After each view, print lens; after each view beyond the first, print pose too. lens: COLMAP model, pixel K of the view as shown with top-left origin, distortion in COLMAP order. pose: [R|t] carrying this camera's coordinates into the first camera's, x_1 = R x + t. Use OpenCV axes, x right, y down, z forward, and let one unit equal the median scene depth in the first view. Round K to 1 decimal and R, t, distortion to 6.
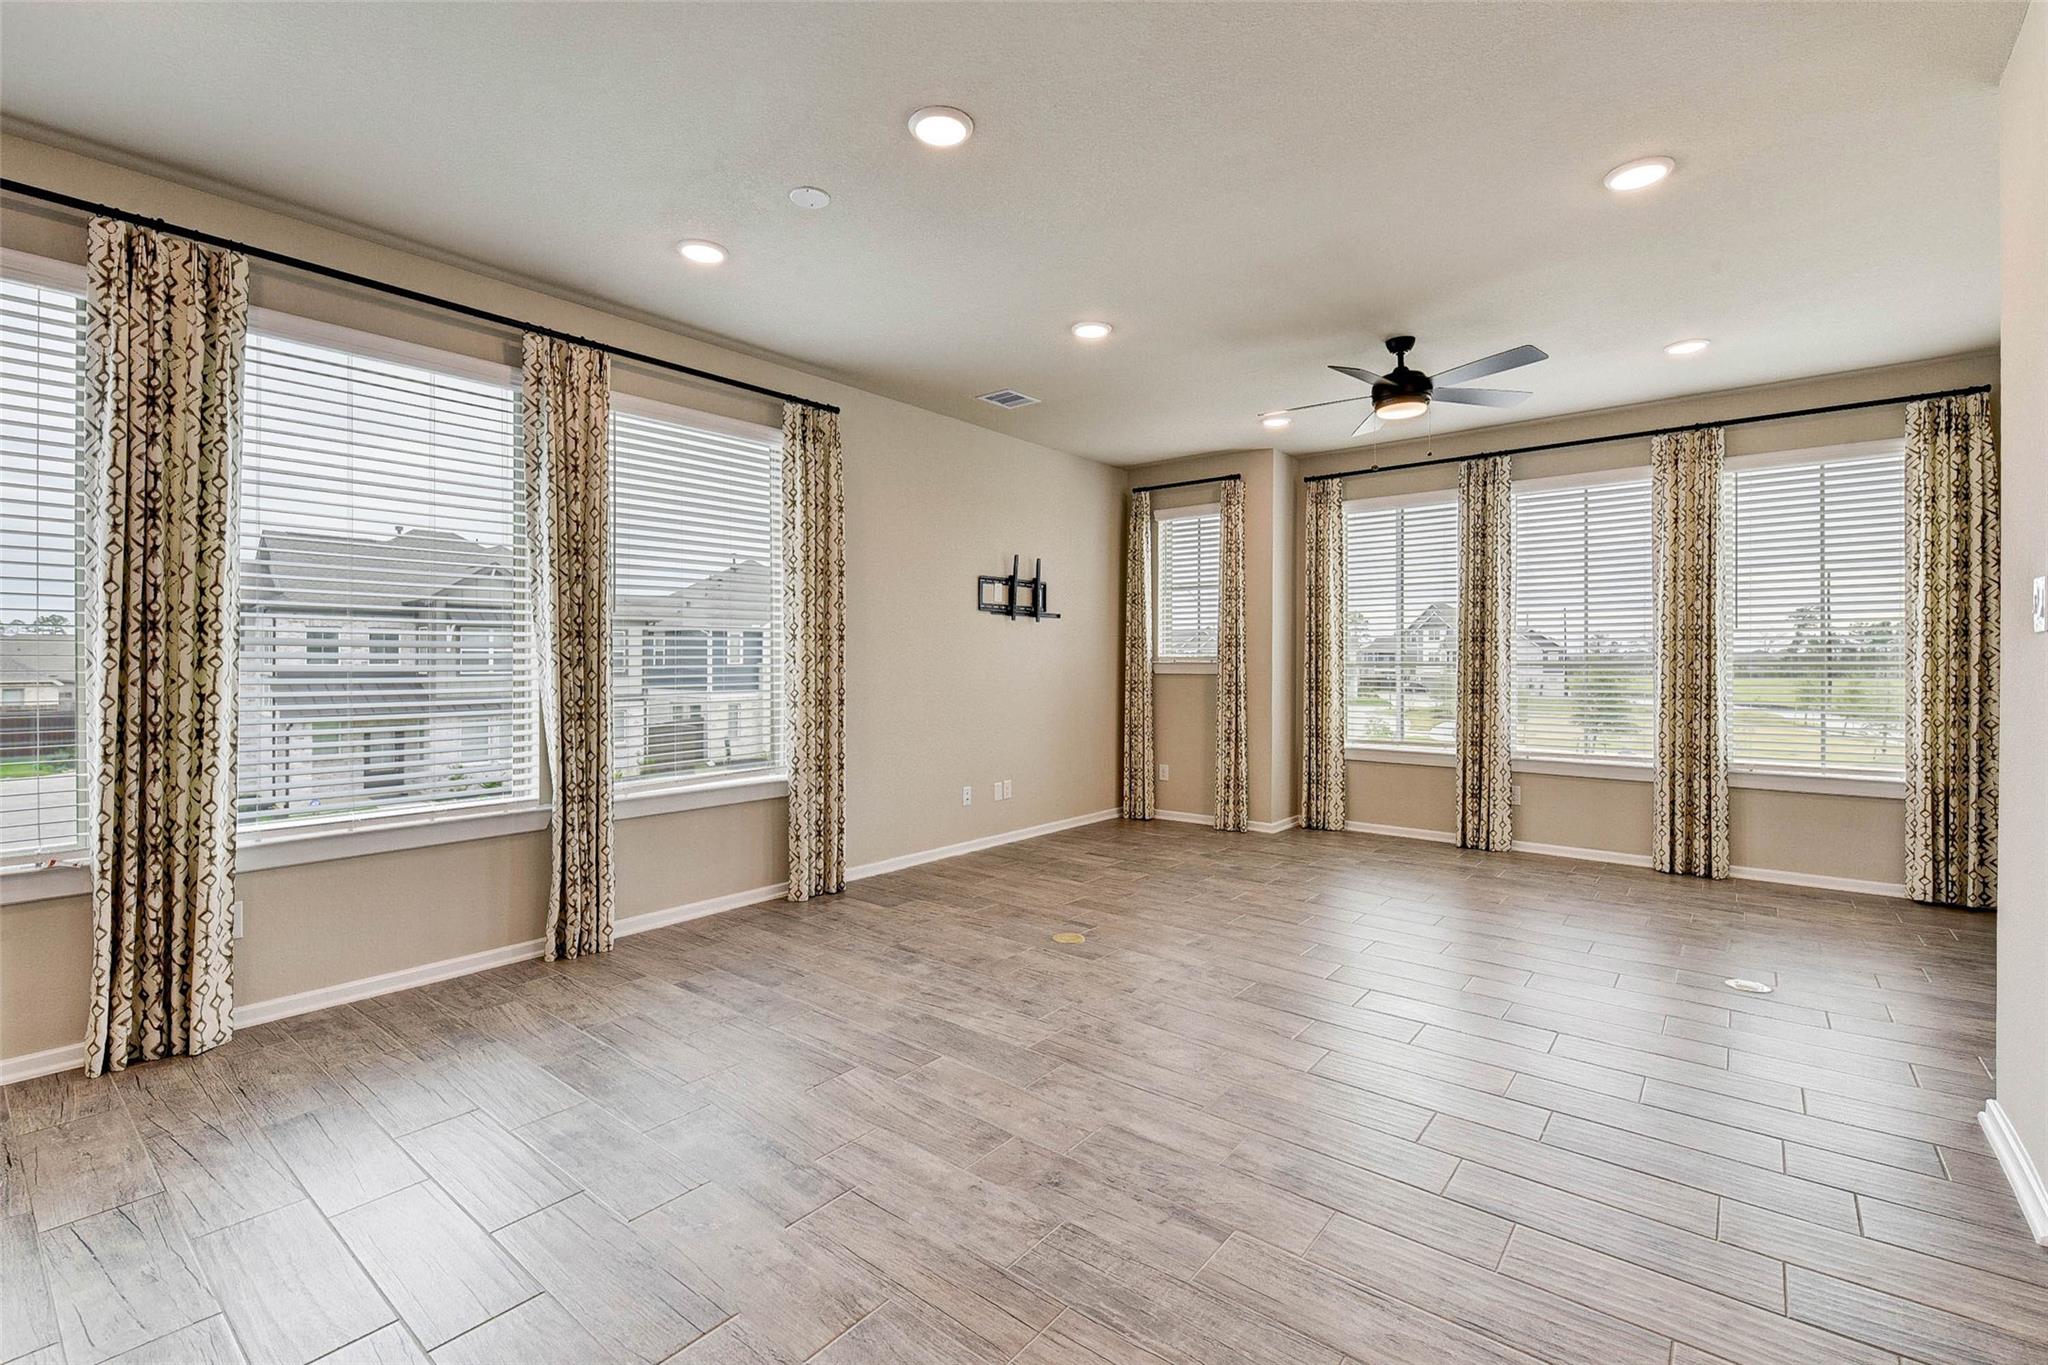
lens RADIAL K [[899.6, 0, 1023.2], [0, 899.6, 663.2], [0, 0, 1]] dist [0.013144, -0.000107]
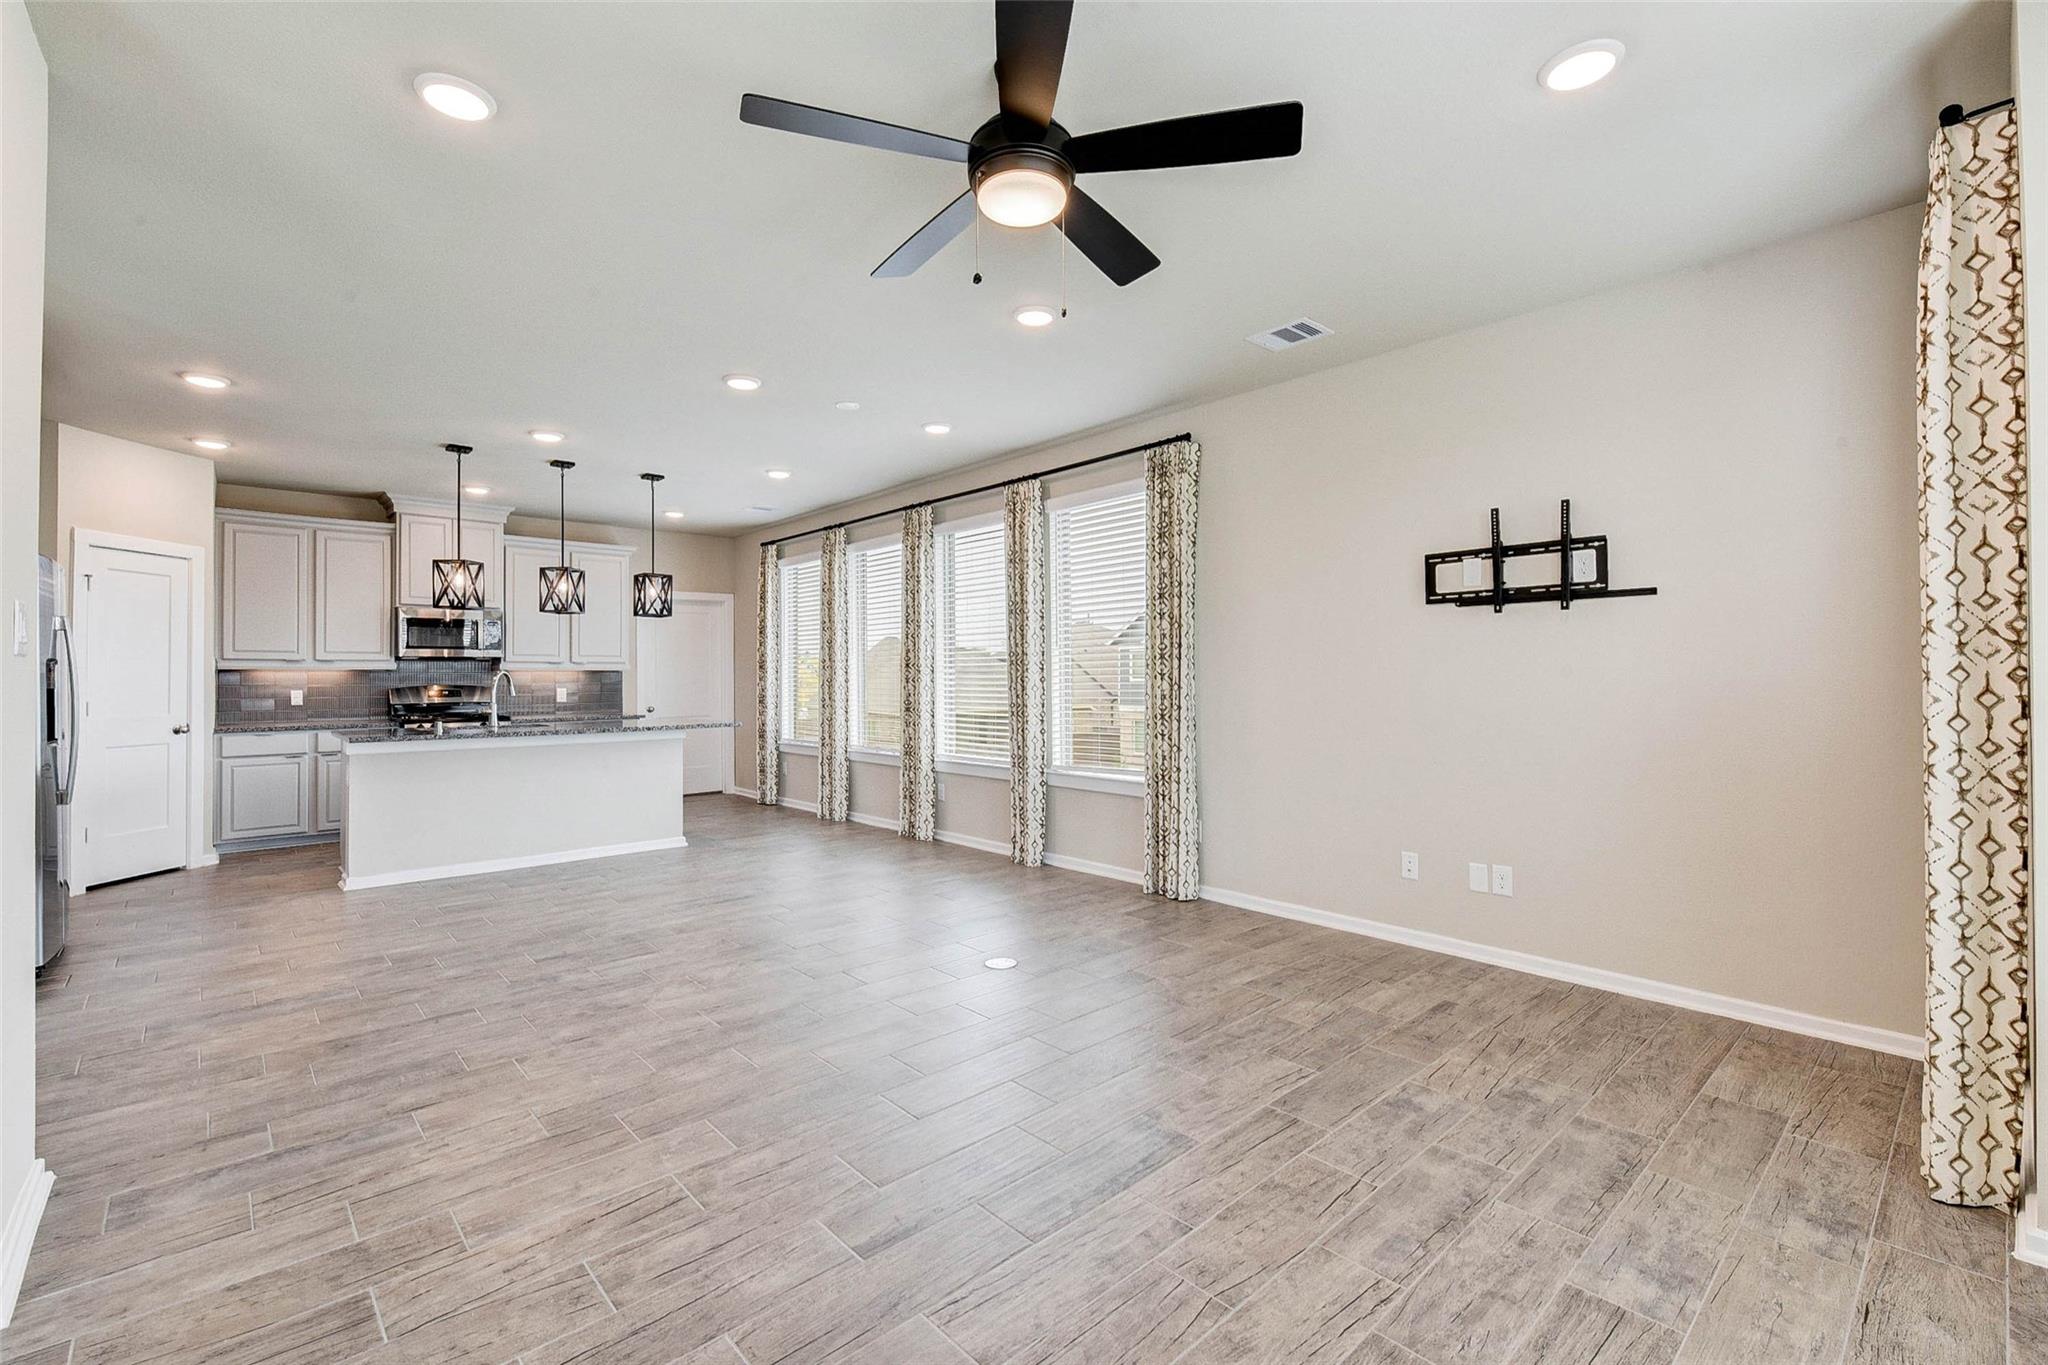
lens RADIAL K [[891.2, 0, 1021.0], [0, 891.2, 667.0], [0, 0, 1]] dist [0.010638, -0.000846]
pose [[-0.152119, -0.012663, -0.988281, 0.893481], [0.001687, 0.999913, -0.013072, -0.002143], [0.988361, -0.003656, -0.152085, 1.036346]]
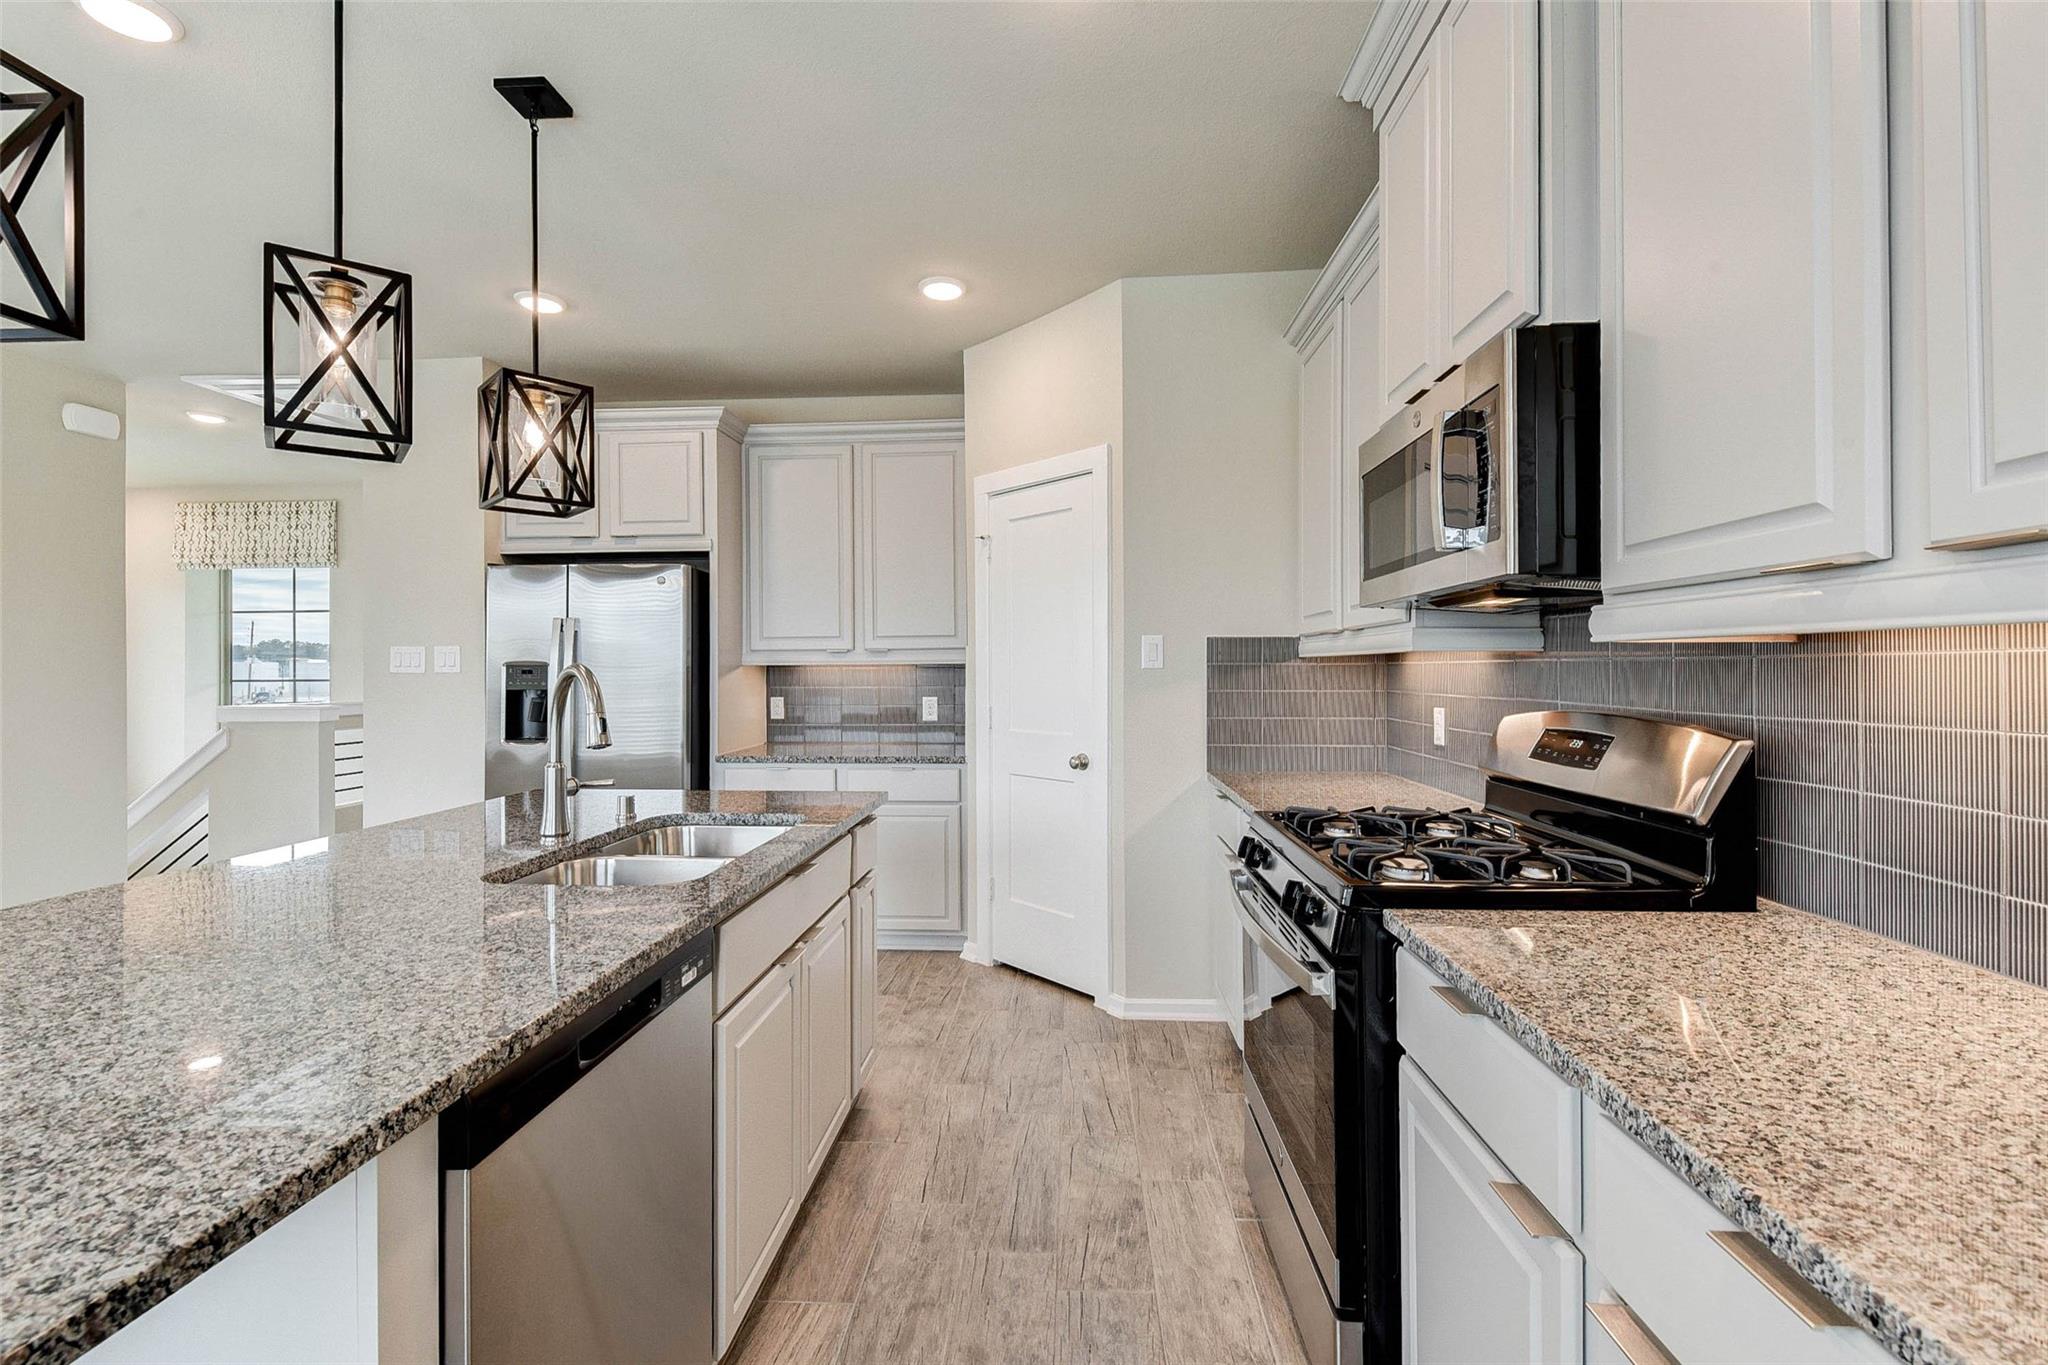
lens RADIAL K [[912.4, 0, 1015.8], [0, 912.4, 676.8], [0, 0, 1]] dist [0.000341, -0.000380]
pose [[-0.580479, -0.002378, 0.814272, -0.822622], [0.006685, 0.999948, 0.007686, -0.011519], [-0.814248, 0.009905, -0.580433, 0.133419]]
